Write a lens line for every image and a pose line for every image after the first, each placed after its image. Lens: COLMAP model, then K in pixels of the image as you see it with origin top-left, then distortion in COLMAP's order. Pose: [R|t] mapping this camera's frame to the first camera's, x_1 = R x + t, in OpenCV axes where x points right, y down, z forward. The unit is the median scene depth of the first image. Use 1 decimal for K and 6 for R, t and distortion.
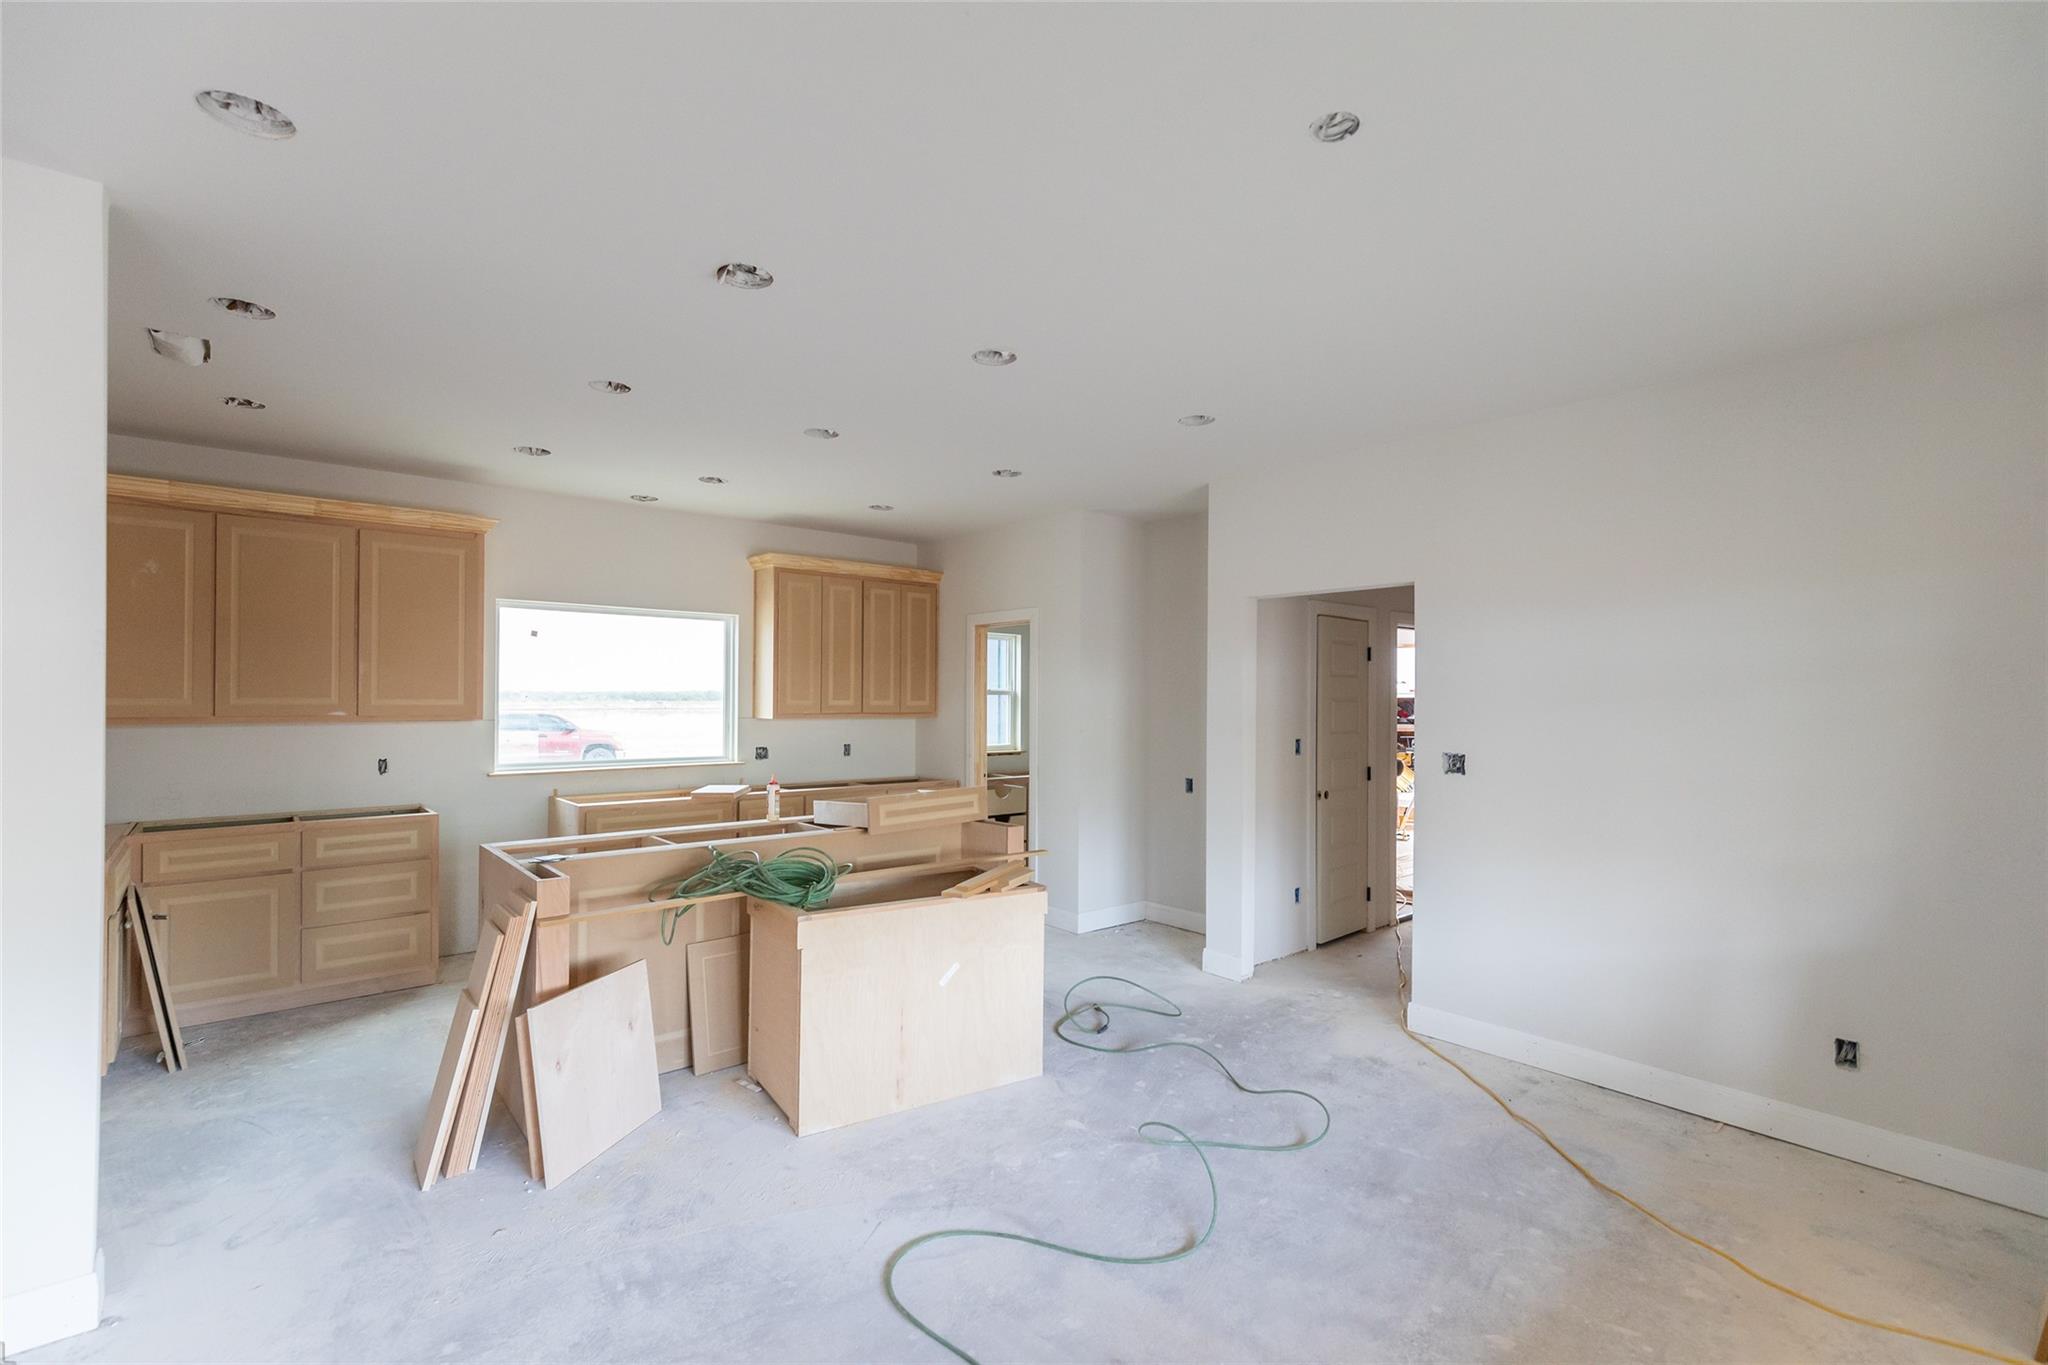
lens RADIAL K [[922.6, 0, 1020.5], [0, 922.6, 687.5], [0, 0, 1]] dist [0.000269, 0.000308]
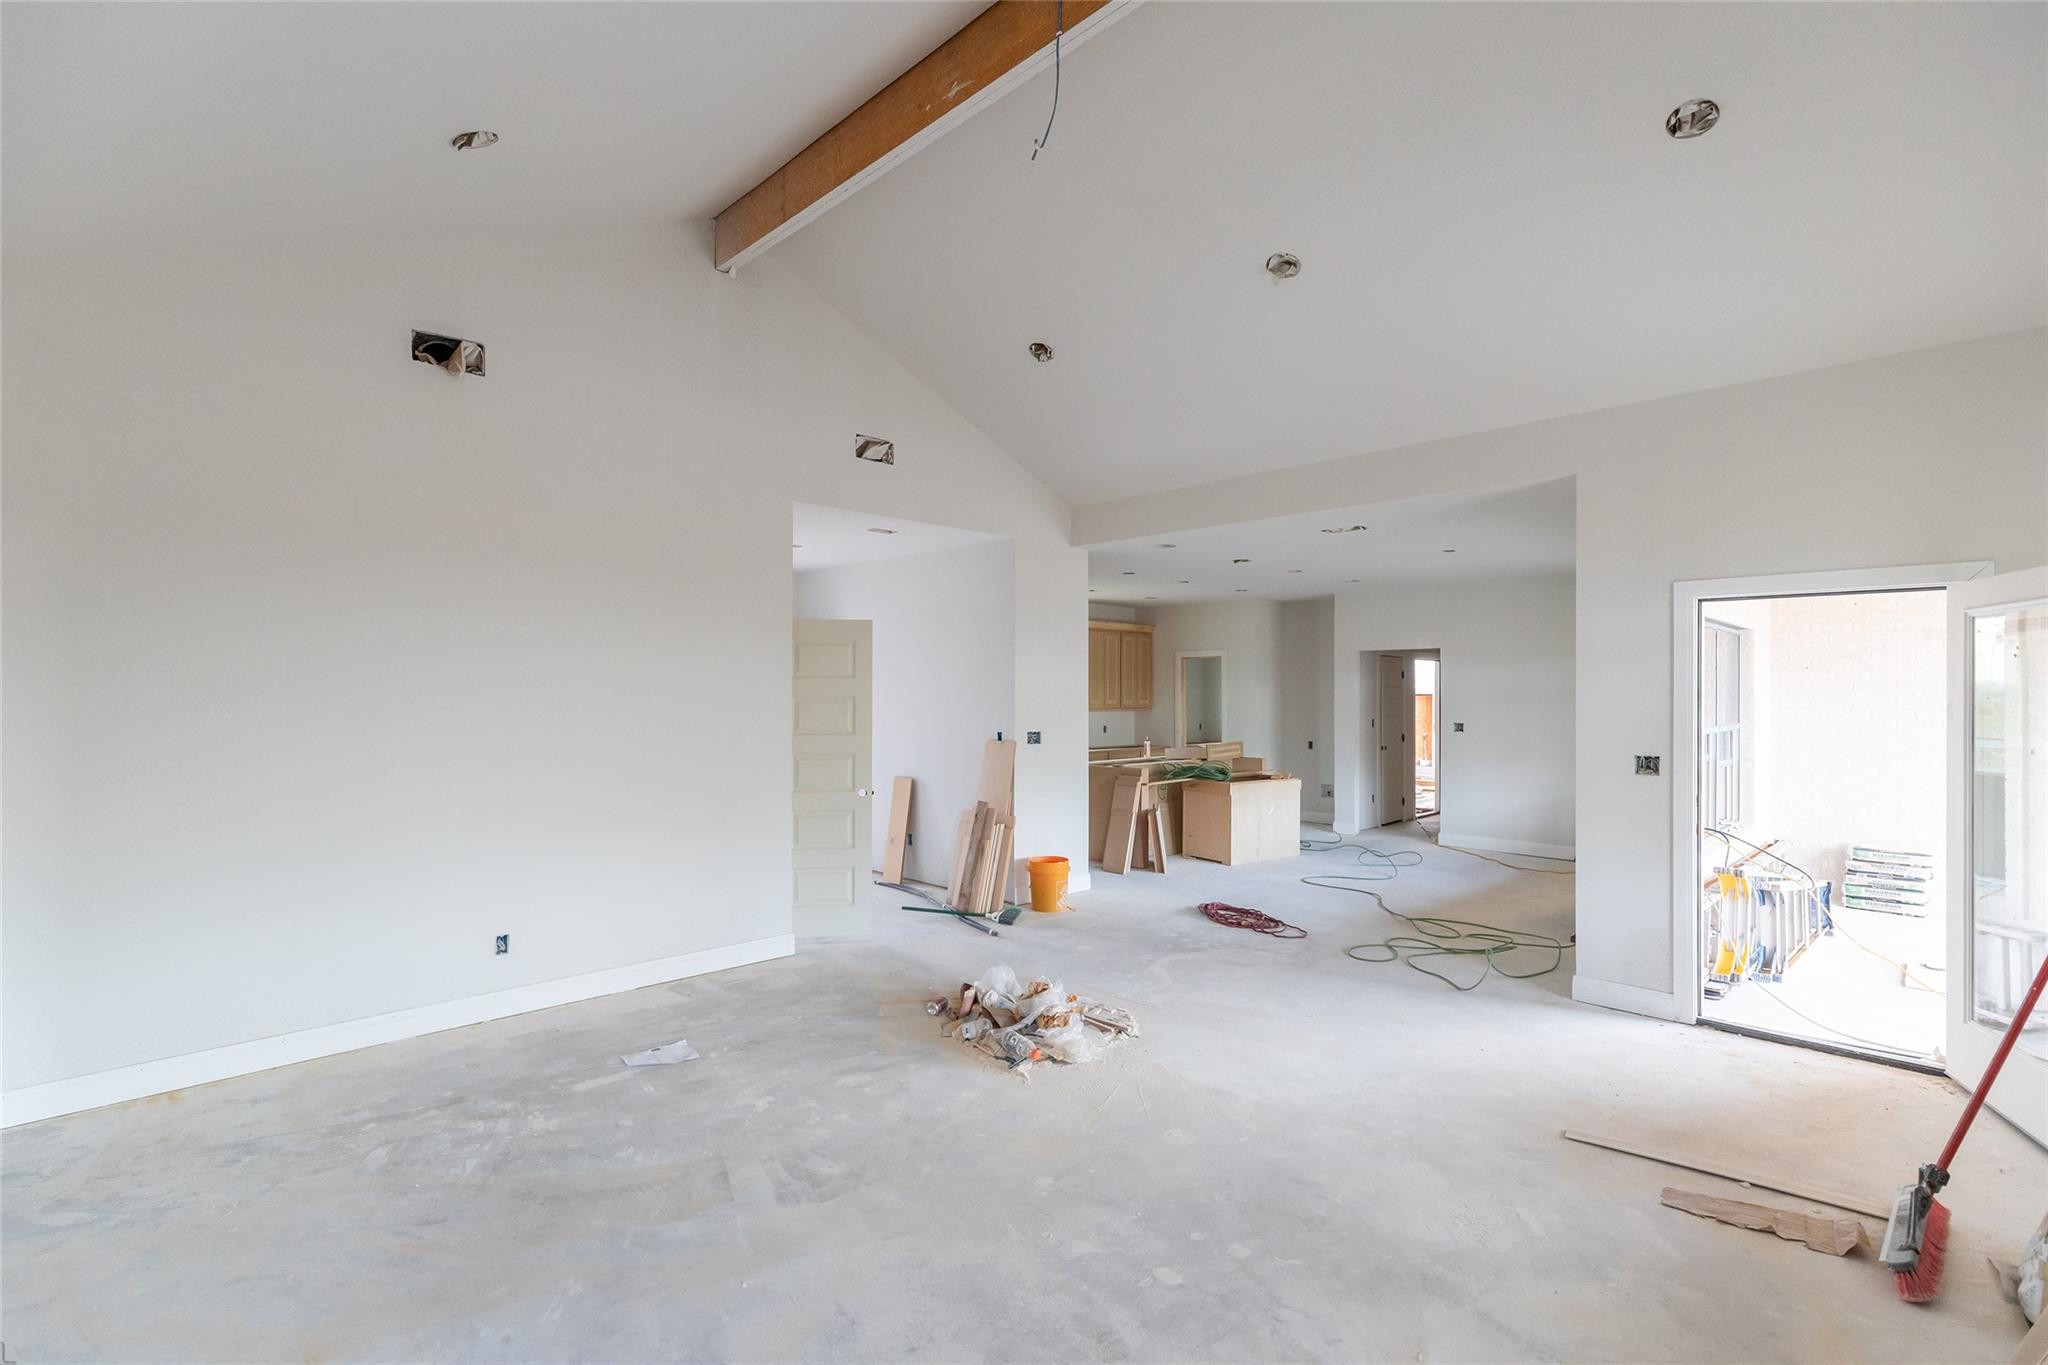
lens RADIAL K [[922.6, 0, 1042.4], [0, 922.6, 688.8], [0, 0, 1]] dist [0.000269, 0.000308]
pose [[0.996238, -0.002676, 0.086620, -0.544774], [0.002446, 0.999993, 0.002755, -0.016092], [-0.086626, -0.002533, 0.996238, -0.857000]]
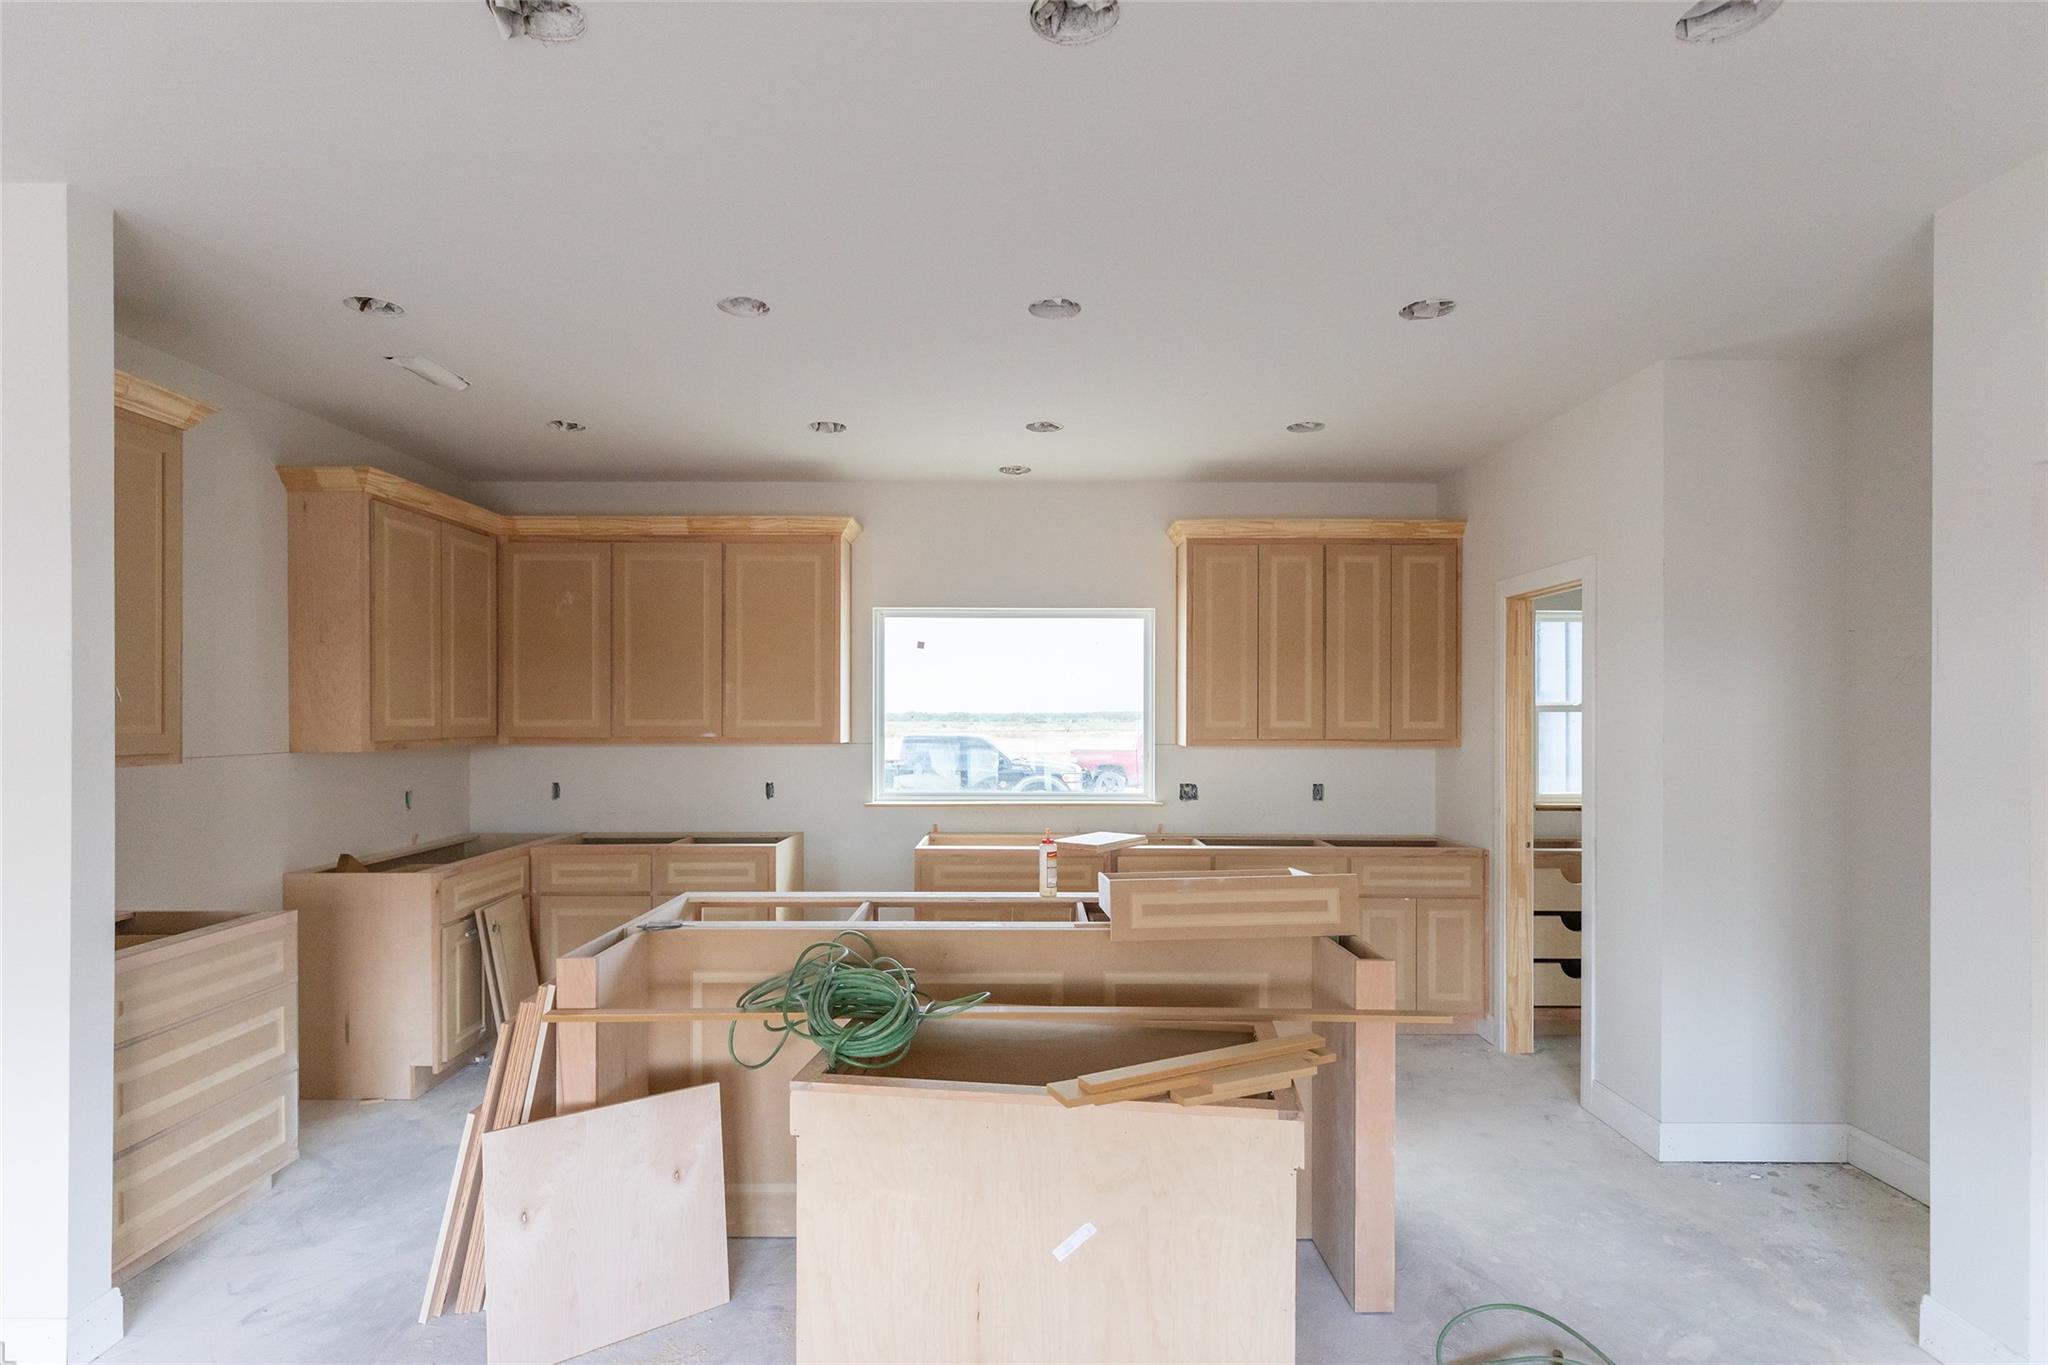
lens RADIAL K [[1019.2, 0, 1010.5], [0, 1019.2, 708.0], [0, 0, 1]] dist [-0.004490, 0.000338]
pose [[0.758045, -0.009325, -0.652136, 0.164678], [0.010258, 0.999945, -0.002375, 0.004422], [0.652122, -0.004889, 0.758098, 0.319441]]
